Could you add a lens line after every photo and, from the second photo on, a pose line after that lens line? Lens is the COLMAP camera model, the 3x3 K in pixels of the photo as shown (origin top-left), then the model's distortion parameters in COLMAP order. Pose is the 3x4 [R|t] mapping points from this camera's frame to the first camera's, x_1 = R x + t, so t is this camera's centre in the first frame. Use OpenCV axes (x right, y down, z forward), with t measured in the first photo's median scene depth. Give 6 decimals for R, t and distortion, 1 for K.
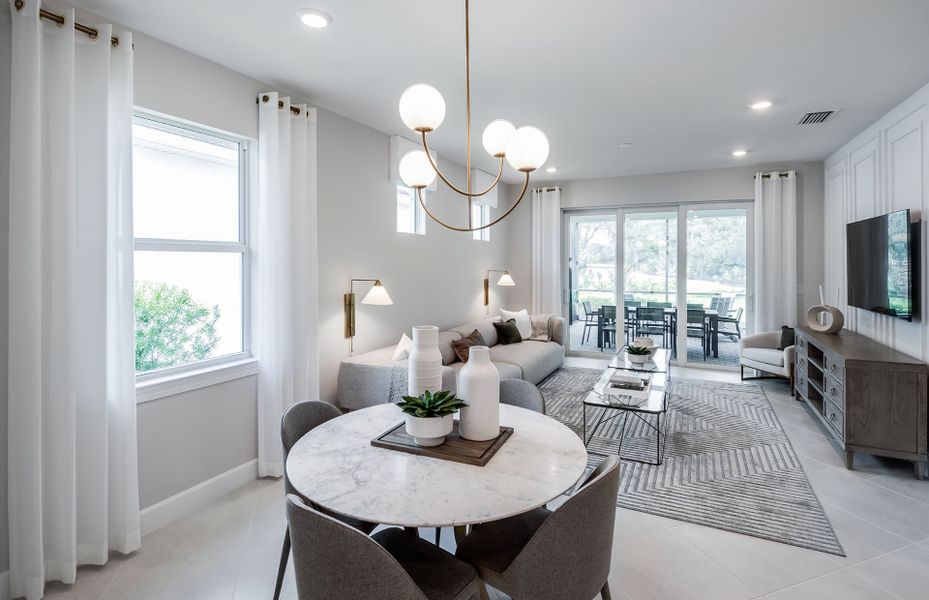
lens RADIAL K [[454.8, 0, 468.6], [0, 454.8, 263.2], [0, 0, 1]] dist [-0.002475, -0.000616]
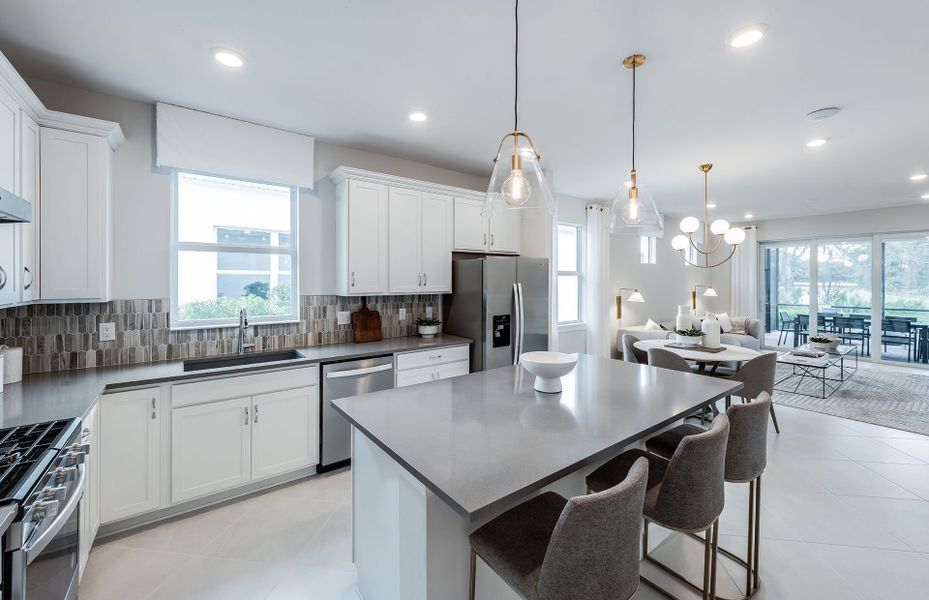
lens RADIAL K [[377.0, 0, 461.9], [0, 377.0, 281.7], [0, 0, 1]] dist [0.000985, 0.000137]
pose [[0.890098, 0.003882, -0.455753, -0.081539], [-0.002973, 0.999992, 0.002710, 0.001664], [0.455759, -0.001057, 0.890102, -0.481494]]
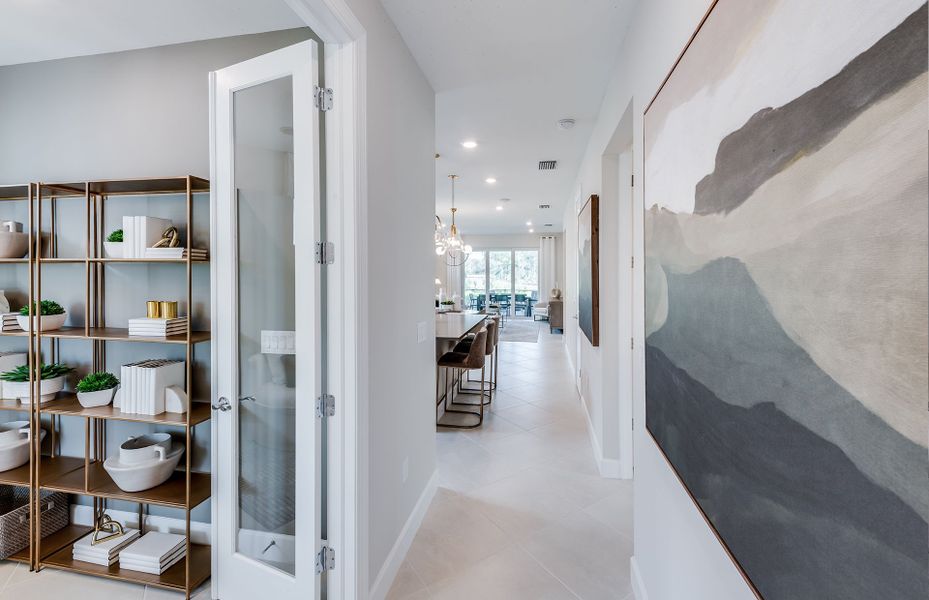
lens RADIAL K [[396.6, 0, 464.8], [0, 396.6, 274.7], [0, 0, 1]] dist [-0.000049, -0.000003]
pose [[0.966805, -0.001327, 0.255513, -0.286375], [0.001058, 0.999999, 0.001191, 0.003012], [-0.255515, -0.000881, 0.966805, -0.904246]]
